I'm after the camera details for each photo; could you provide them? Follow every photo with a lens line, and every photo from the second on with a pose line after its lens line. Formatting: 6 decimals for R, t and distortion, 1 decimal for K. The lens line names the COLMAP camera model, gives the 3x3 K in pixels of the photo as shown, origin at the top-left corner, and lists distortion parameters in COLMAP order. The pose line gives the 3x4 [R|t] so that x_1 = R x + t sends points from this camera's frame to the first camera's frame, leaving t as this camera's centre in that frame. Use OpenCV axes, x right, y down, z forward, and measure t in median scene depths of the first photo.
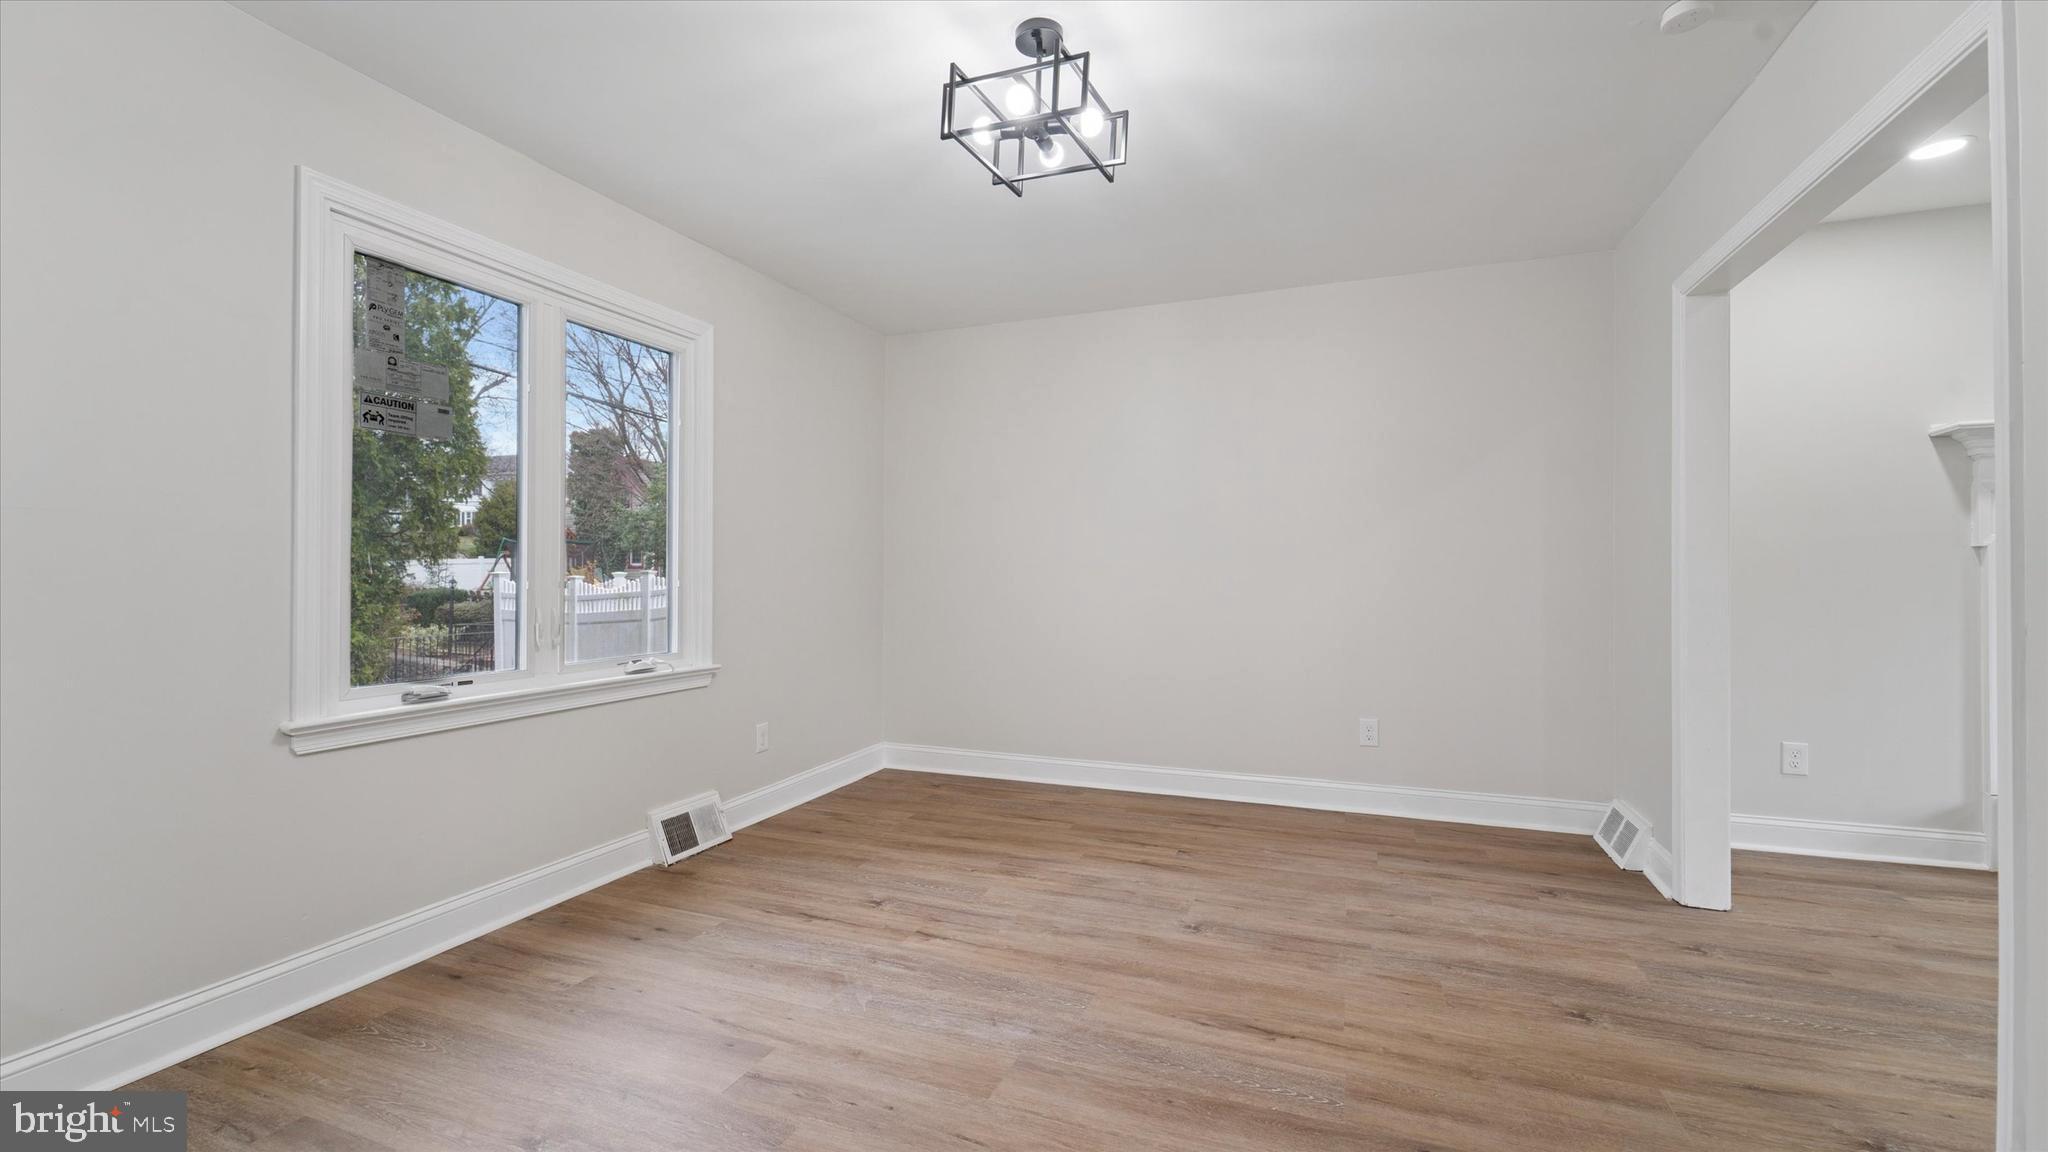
lens RADIAL K [[845.3, 0, 1025.1], [0, 845.3, 580.4], [0, 0, 1]] dist [0.003512, -0.000480]
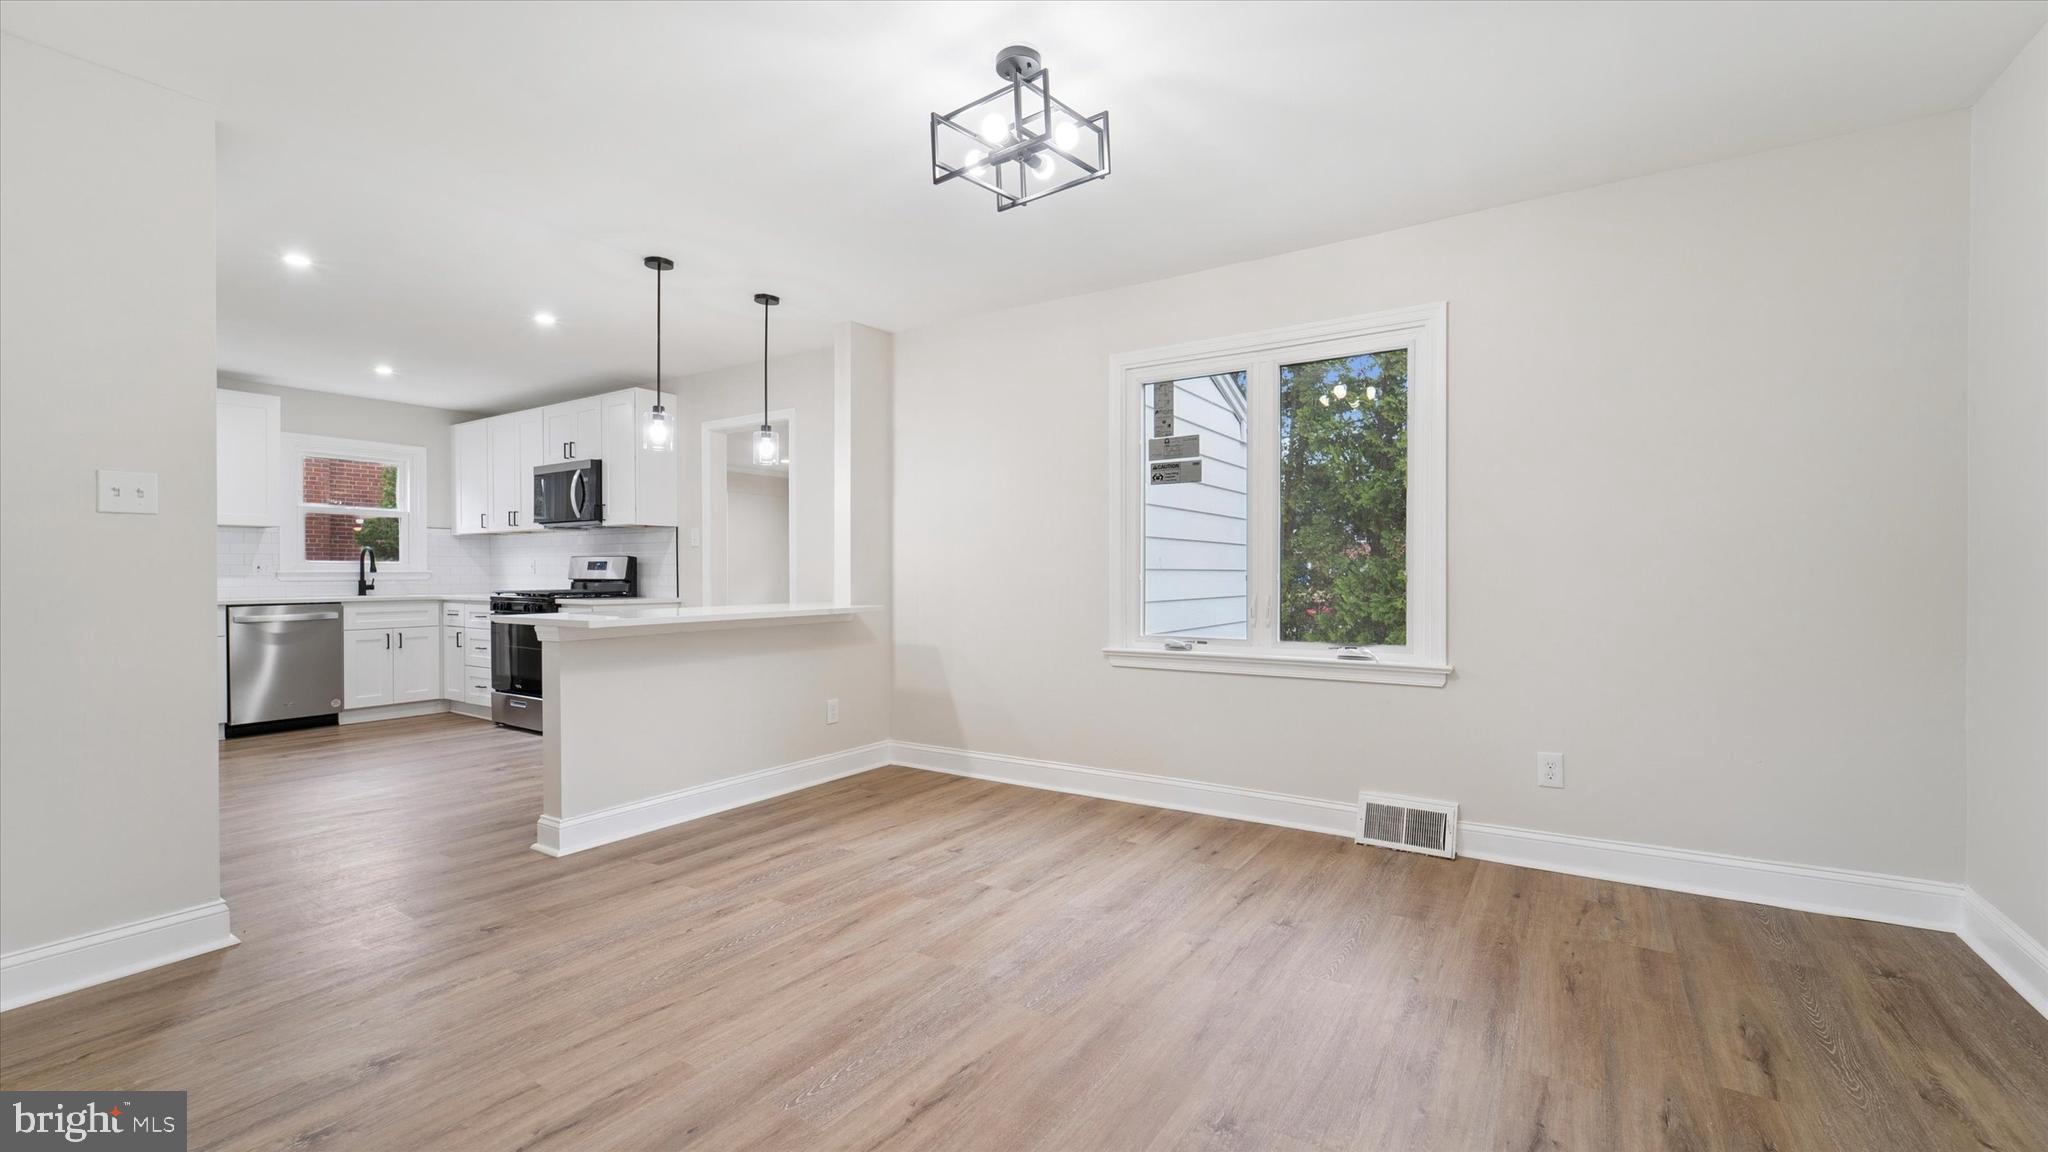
lens RADIAL K [[845.3, 0, 1019.7], [0, 845.3, 578.7], [0, 0, 1]] dist [0.003512, -0.000480]
pose [[-0.214507, 0.007956, -0.976690, 0.786461], [-0.000079, 0.999967, 0.008163, -0.003648], [0.976722, 0.001828, -0.214499, 0.911965]]
